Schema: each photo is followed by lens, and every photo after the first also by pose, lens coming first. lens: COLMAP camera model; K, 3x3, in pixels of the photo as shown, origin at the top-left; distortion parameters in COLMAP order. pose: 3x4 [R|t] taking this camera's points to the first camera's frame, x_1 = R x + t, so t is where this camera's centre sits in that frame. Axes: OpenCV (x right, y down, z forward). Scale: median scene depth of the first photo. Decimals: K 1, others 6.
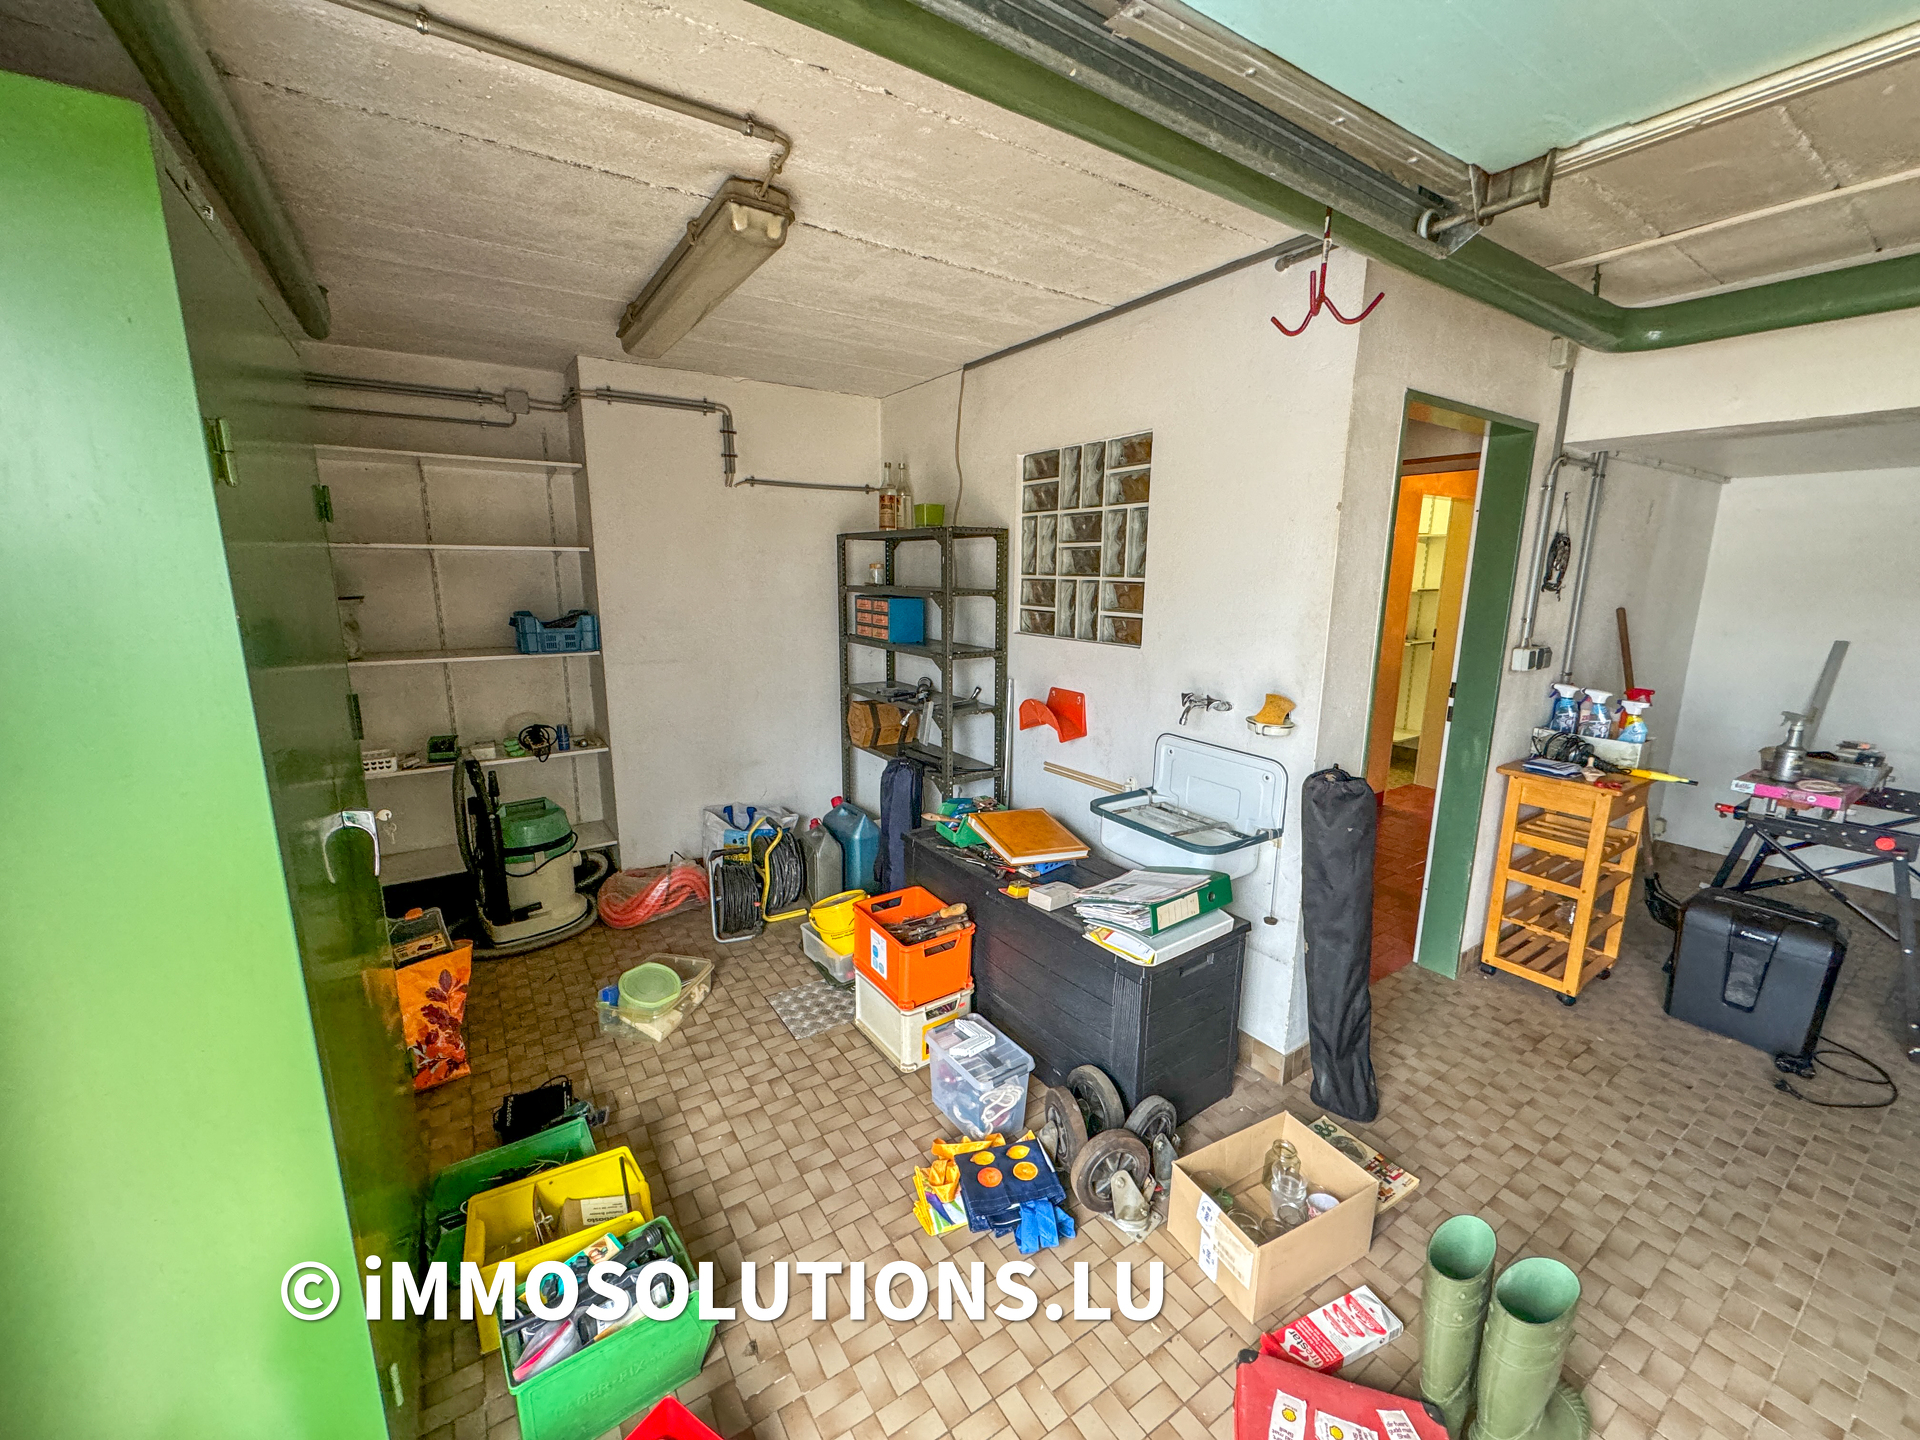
lens RADIAL K [[763.5, 0, 960.8], [0, 763.5, 719.9], [0, 0, 1]] dist [-0.002902, 0.001058]
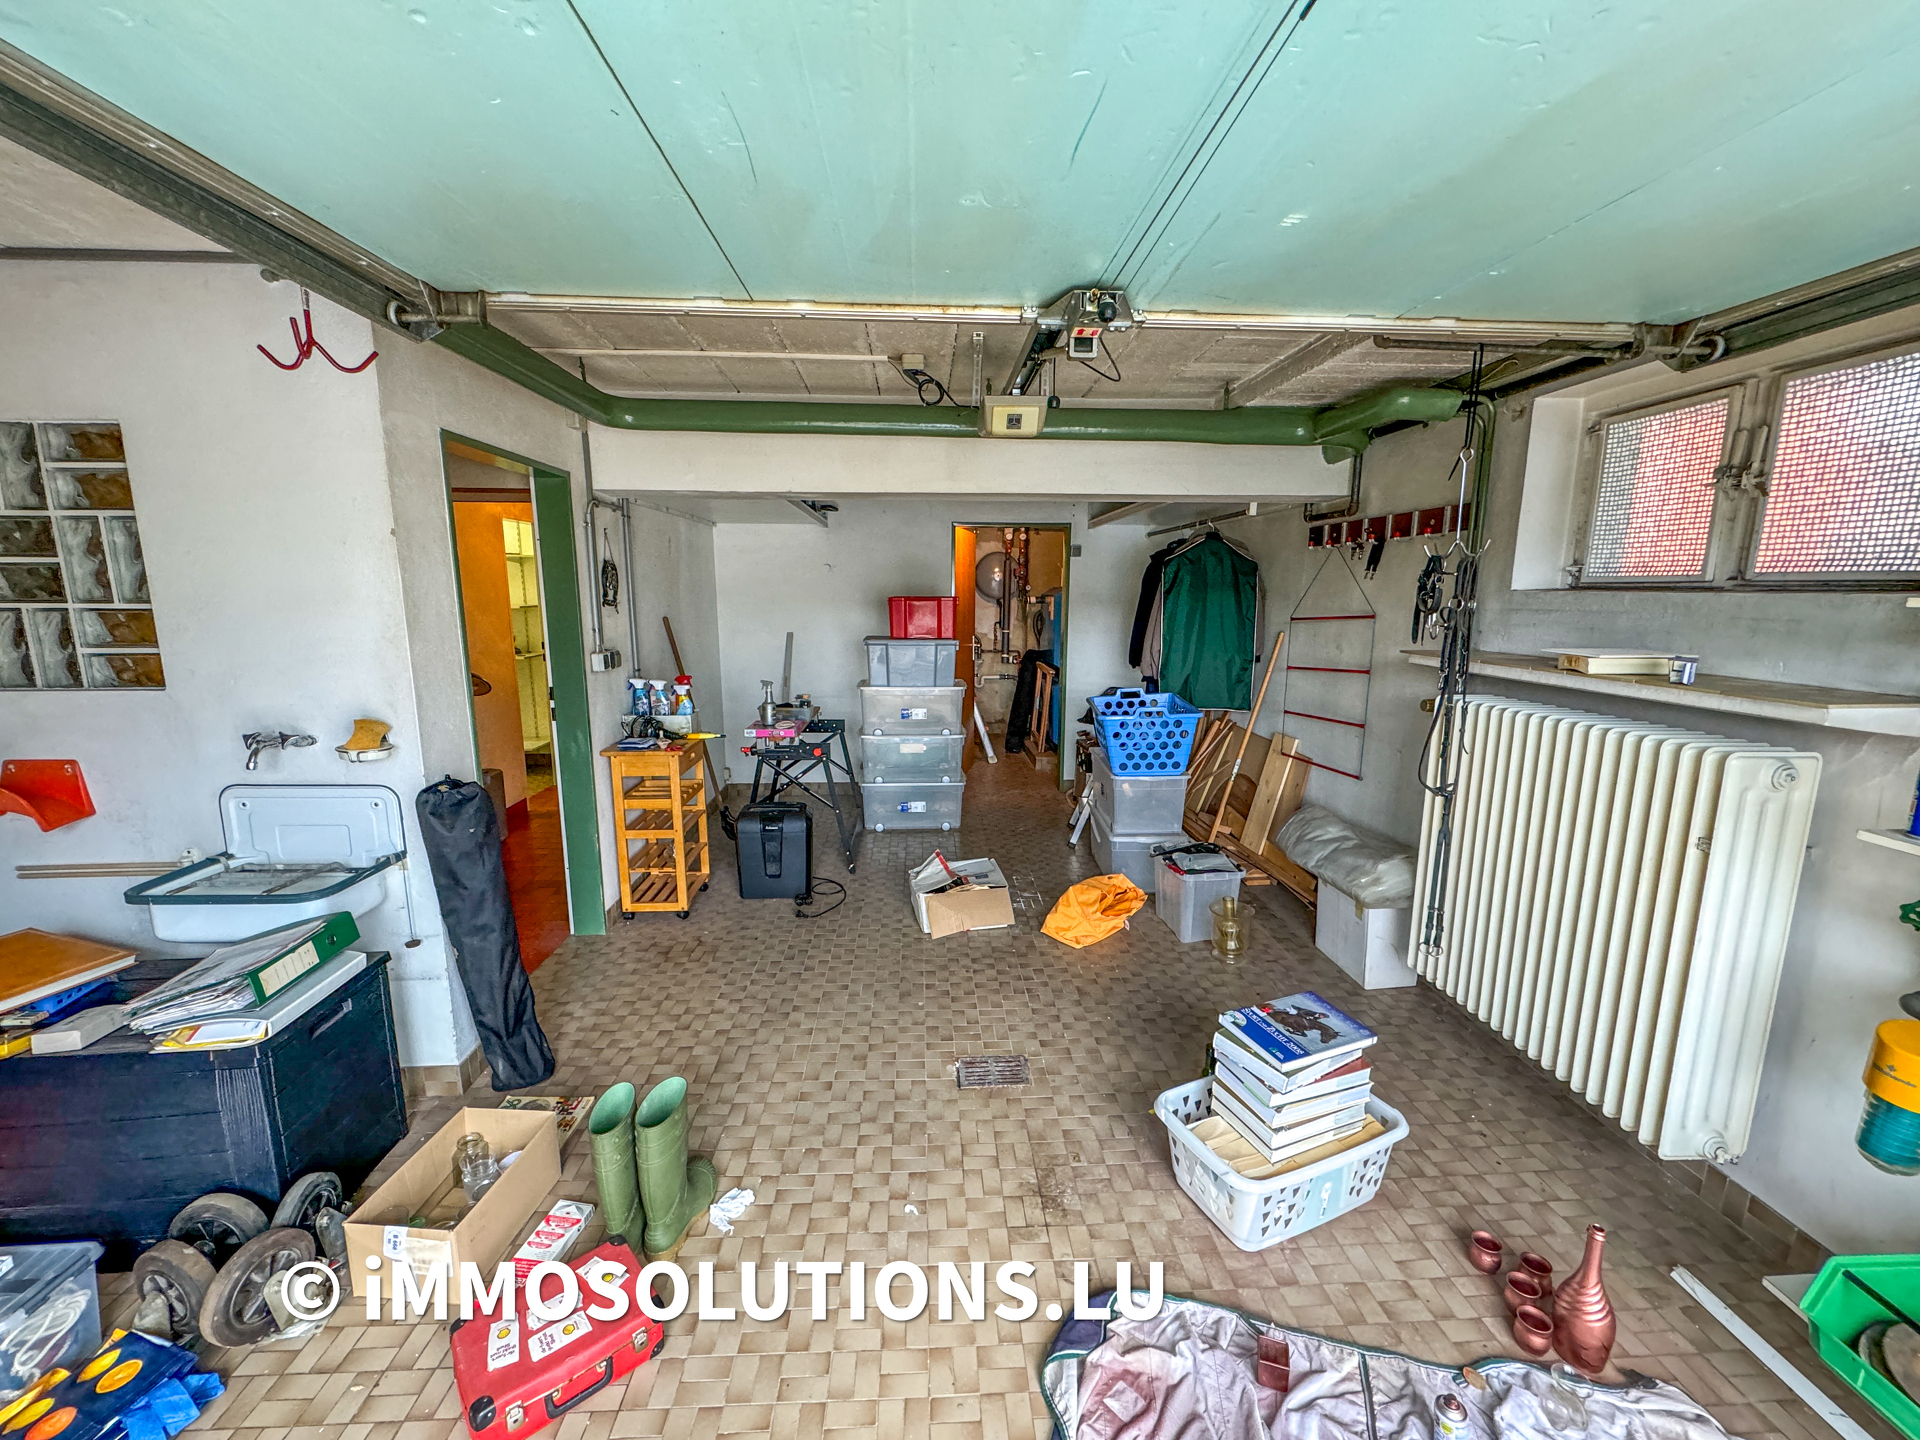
lens RADIAL K [[763.5, 0, 960.9], [0, 763.5, 720.4], [0, 0, 1]] dist [-0.002902, 0.001058]
pose [[0.511654, -0.153258, 0.845413, -0.024712], [0.168949, 0.982698, 0.075896, 0.021814], [-0.842417, 0.103999, 0.528694, -0.156962]]
